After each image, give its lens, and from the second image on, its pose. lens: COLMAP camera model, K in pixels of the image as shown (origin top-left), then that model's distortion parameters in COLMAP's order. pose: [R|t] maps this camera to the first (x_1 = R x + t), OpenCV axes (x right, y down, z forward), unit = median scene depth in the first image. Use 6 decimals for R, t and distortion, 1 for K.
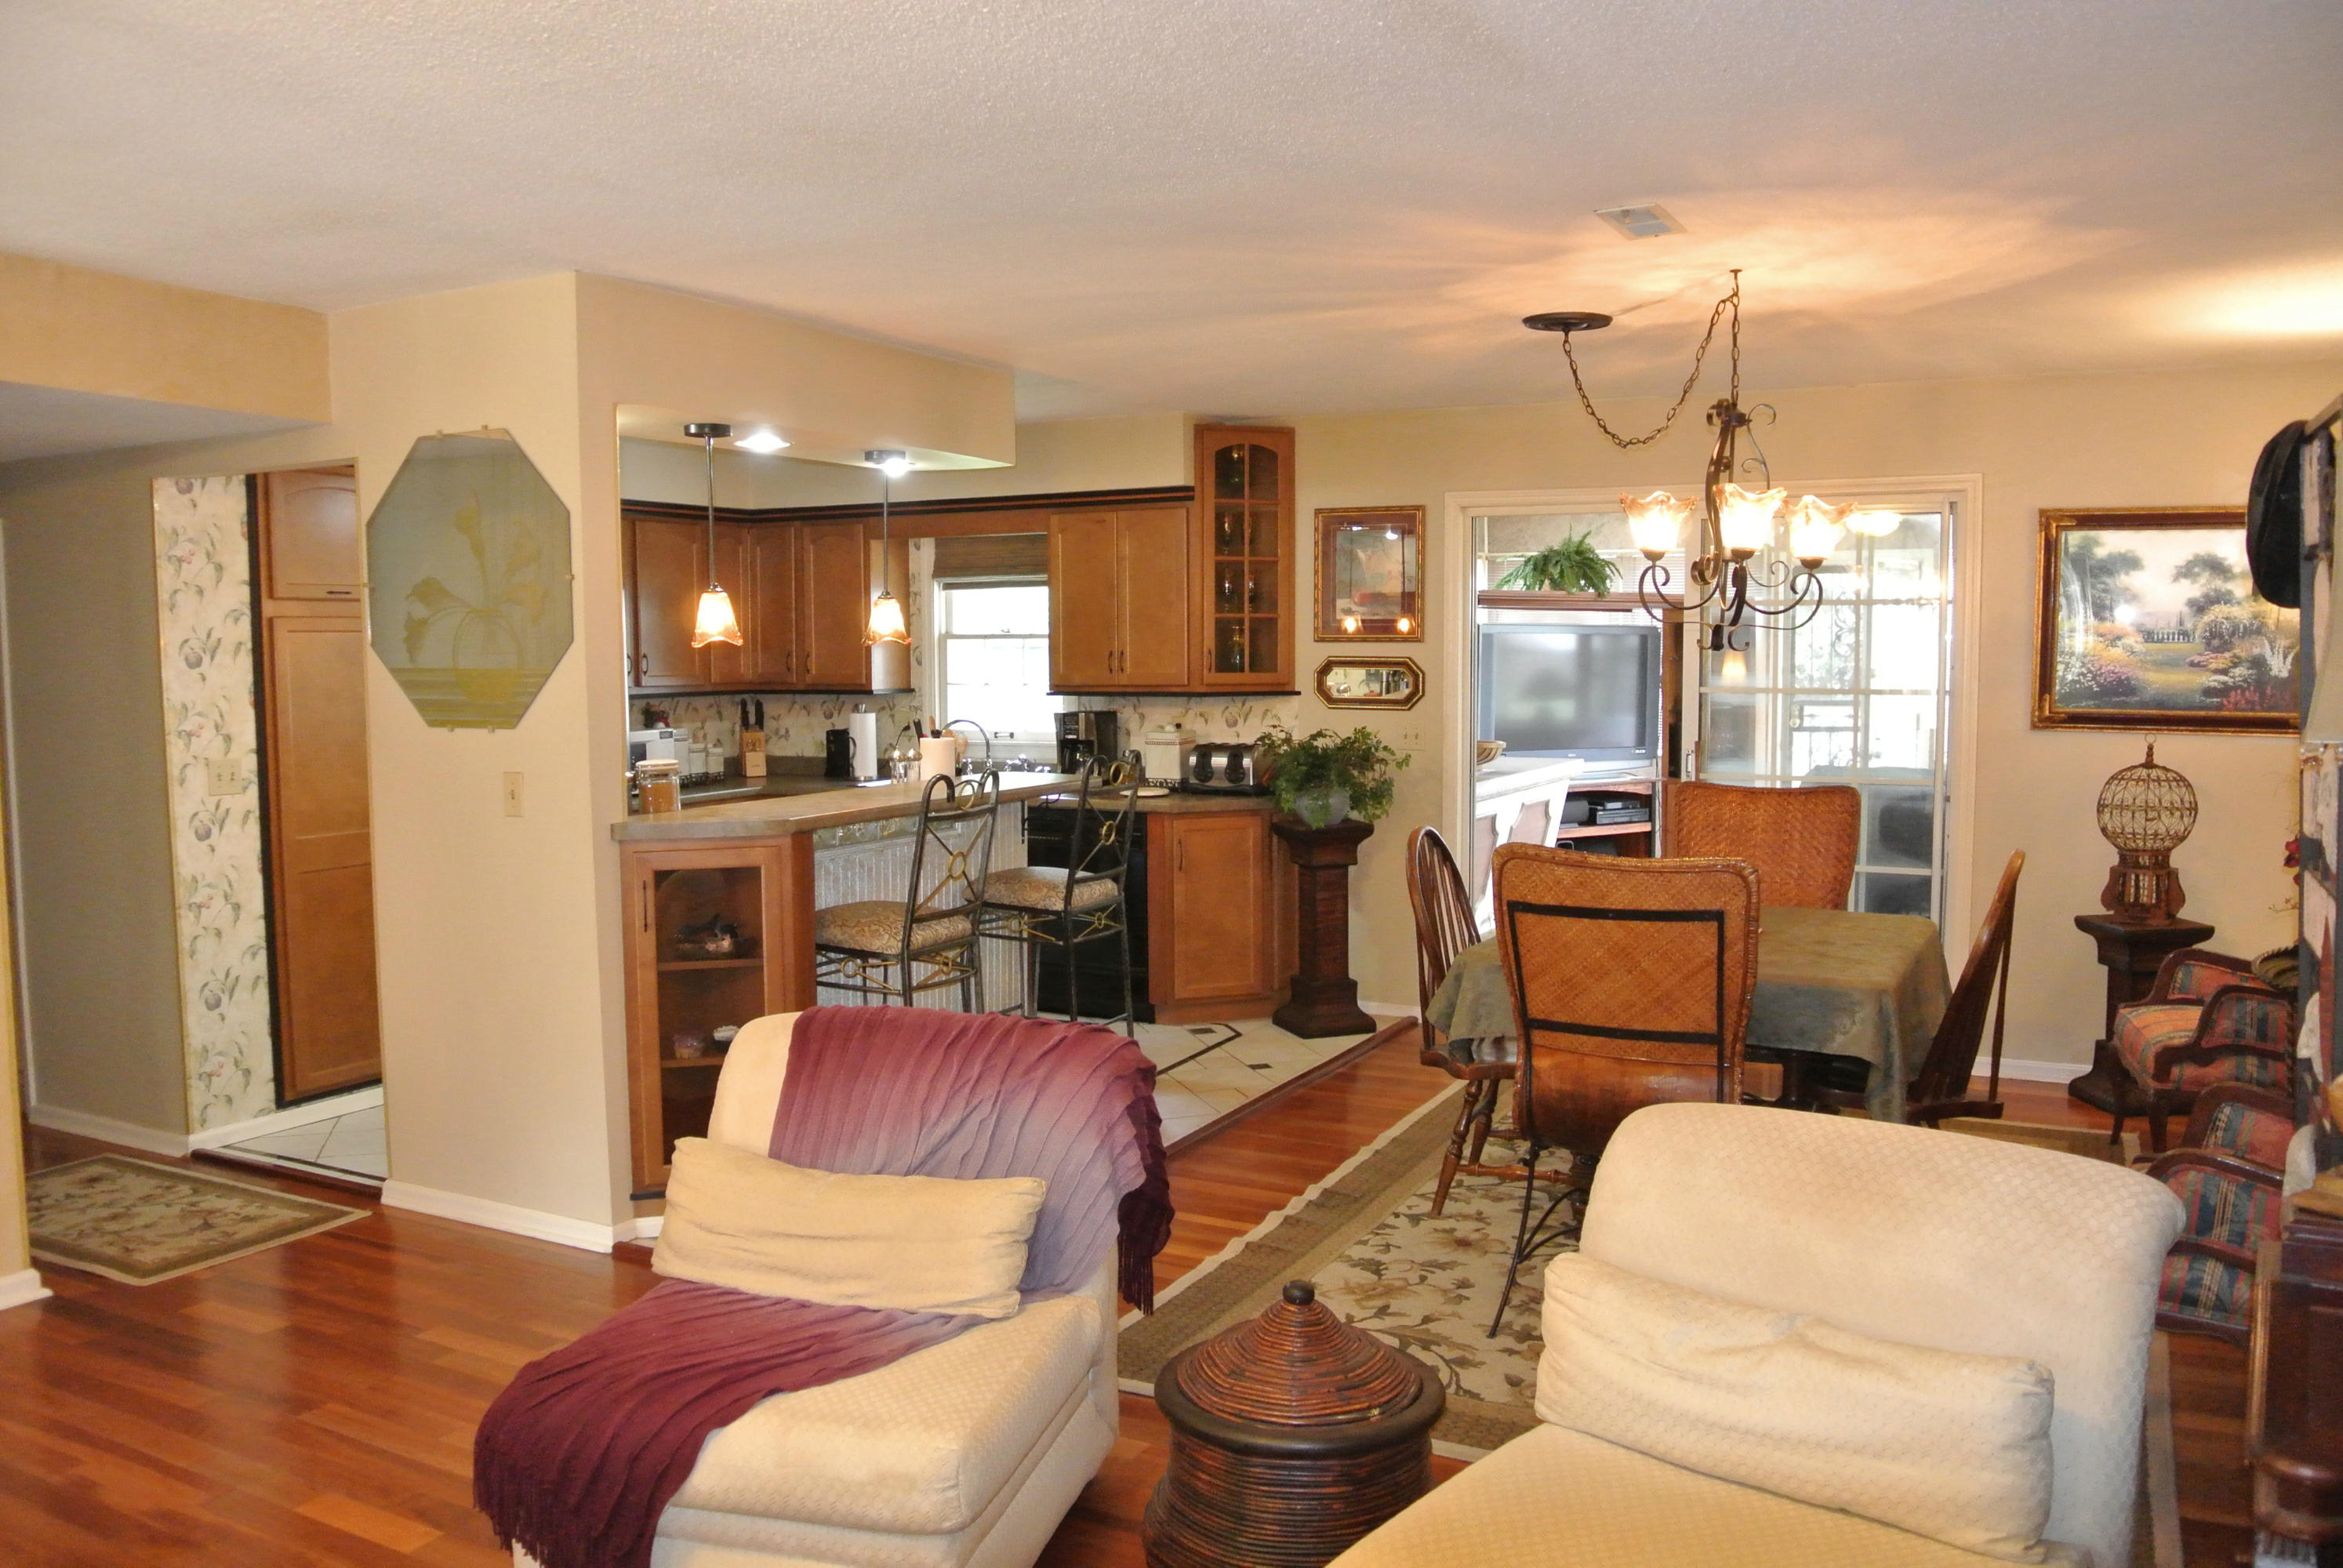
lens RADIAL K [[1807.1, 0, 1172.5], [0, 1807.1, 787.4], [0, 0, 1]] dist [-0.081017, 0.024111]
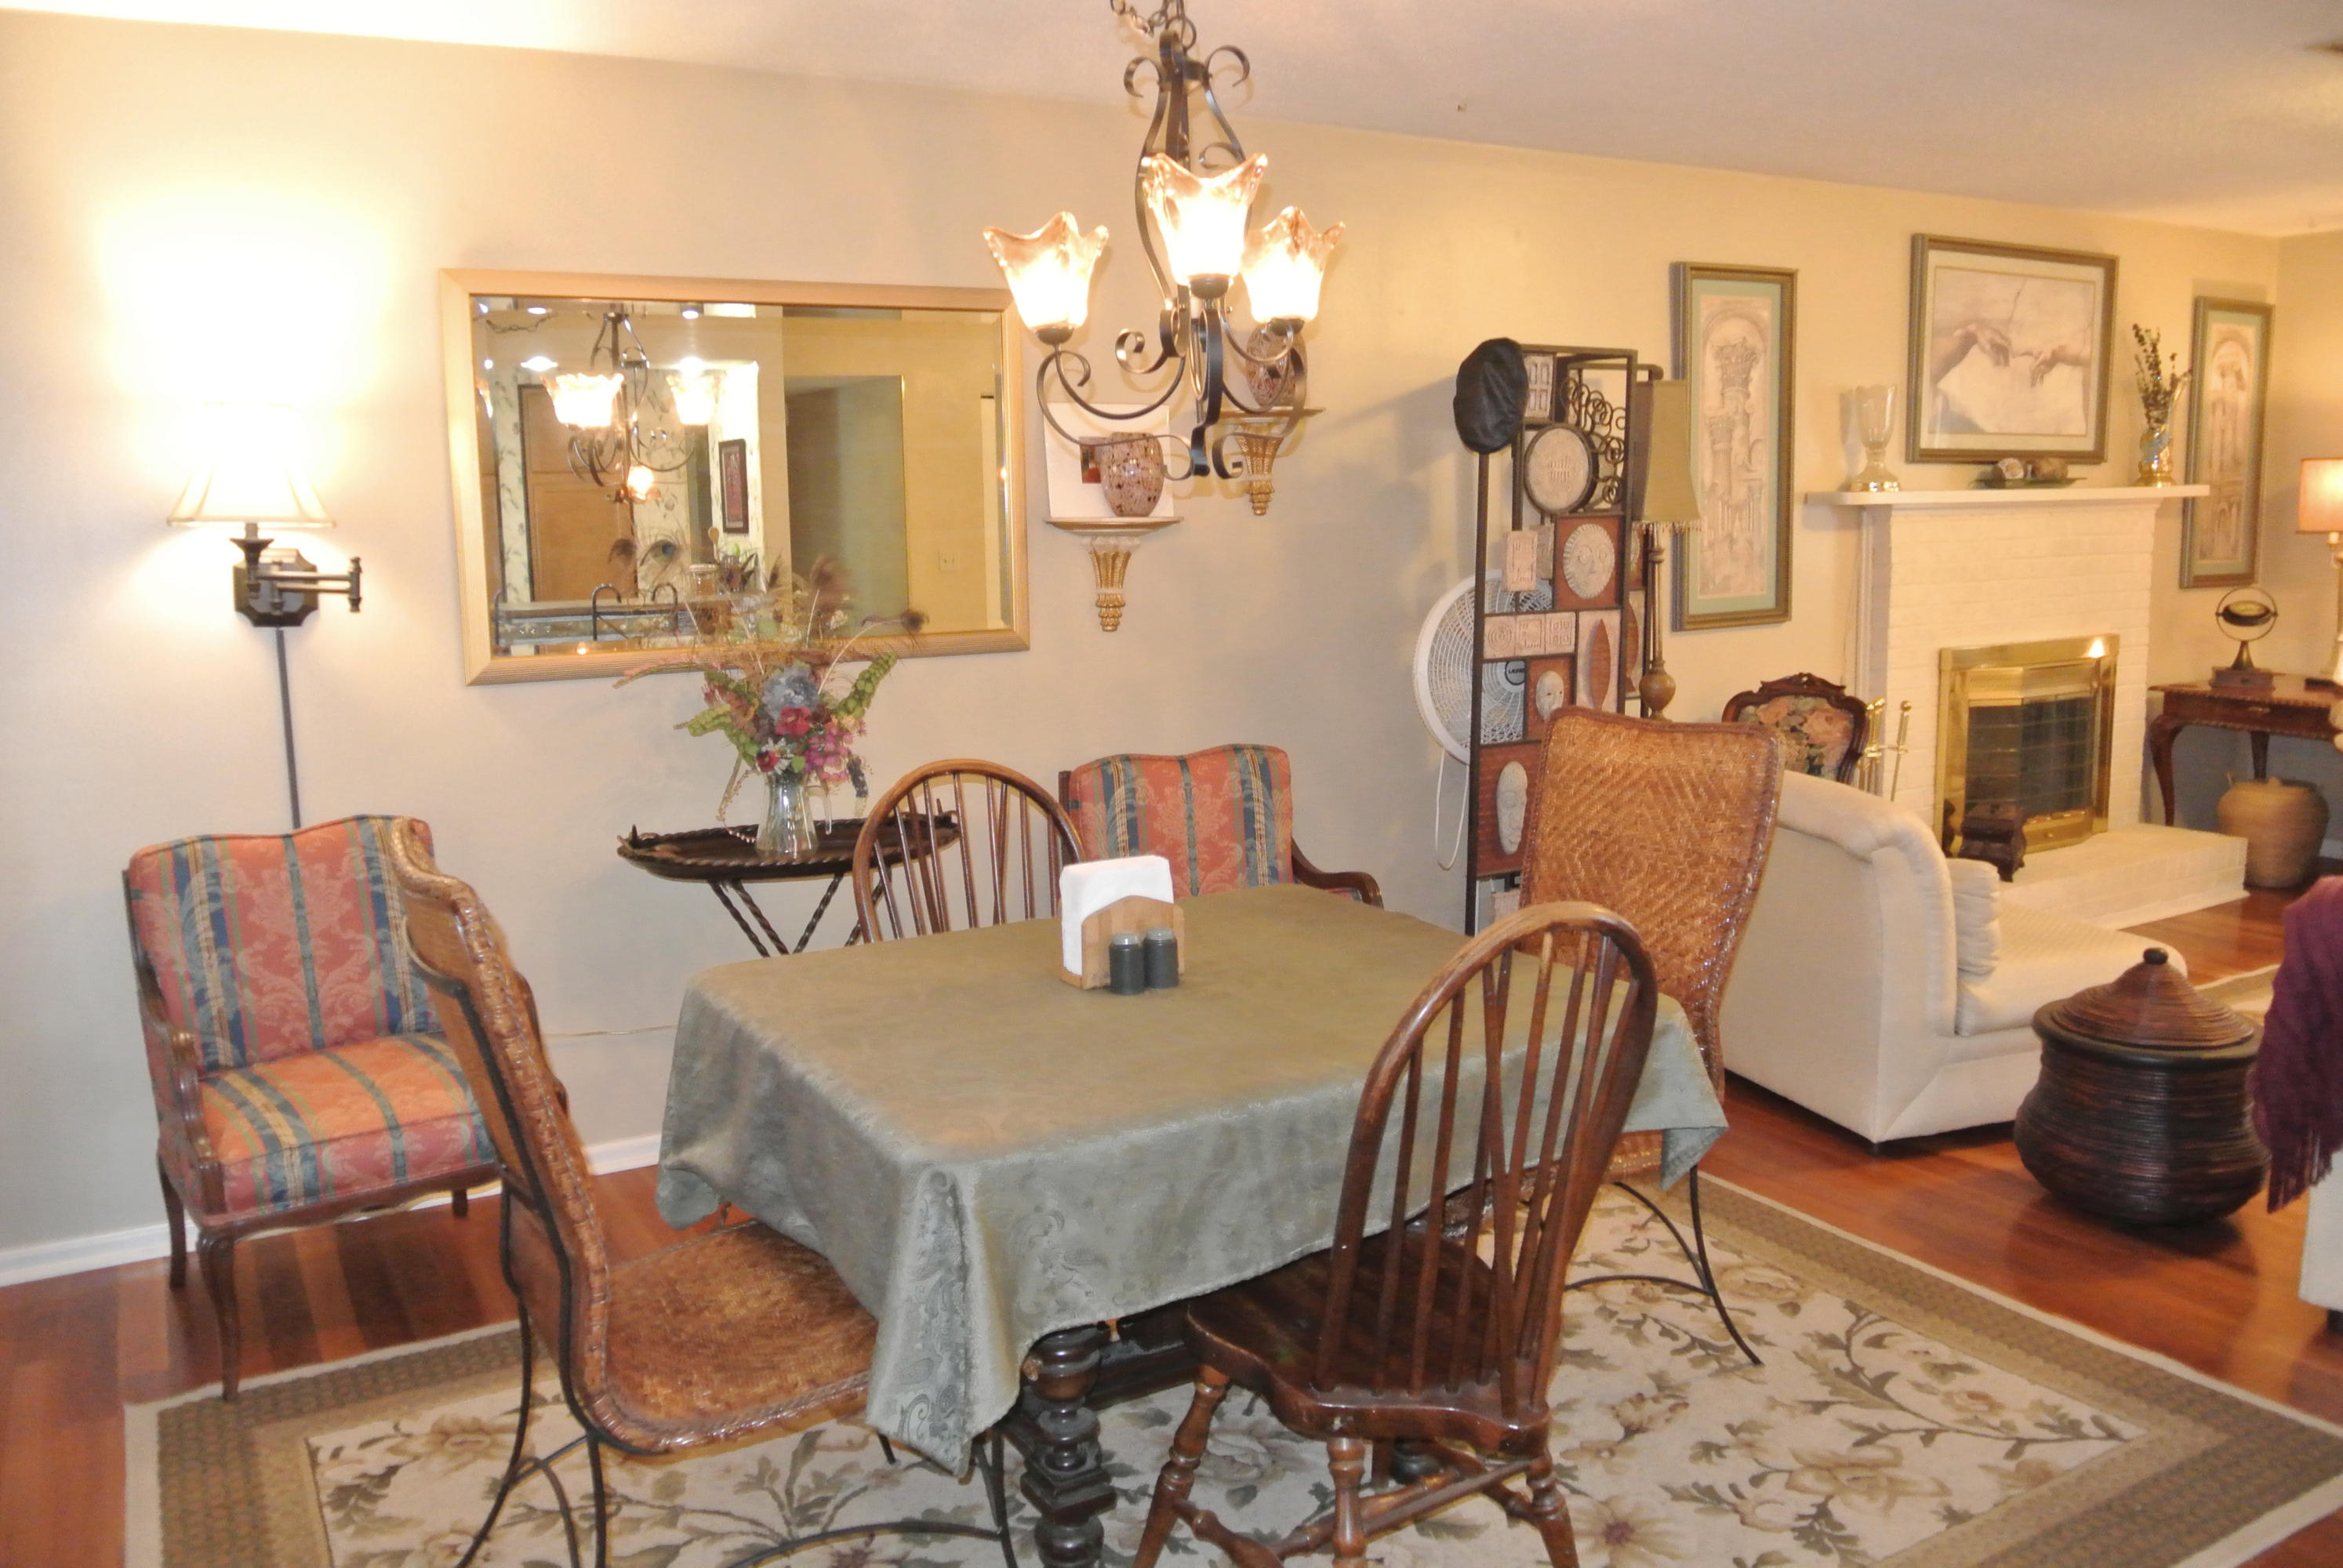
lens RADIAL K [[1807.1, 0, 1167.9], [0, 1807.1, 784.7], [0, 0, 1]] dist [-0.081017, 0.024111]
pose [[-0.843462, -0.061019, 0.533713, -0.001736], [0.063773, 0.975128, 0.212269, -0.111766], [-0.533391, 0.213077, -0.818592, 1.630566]]
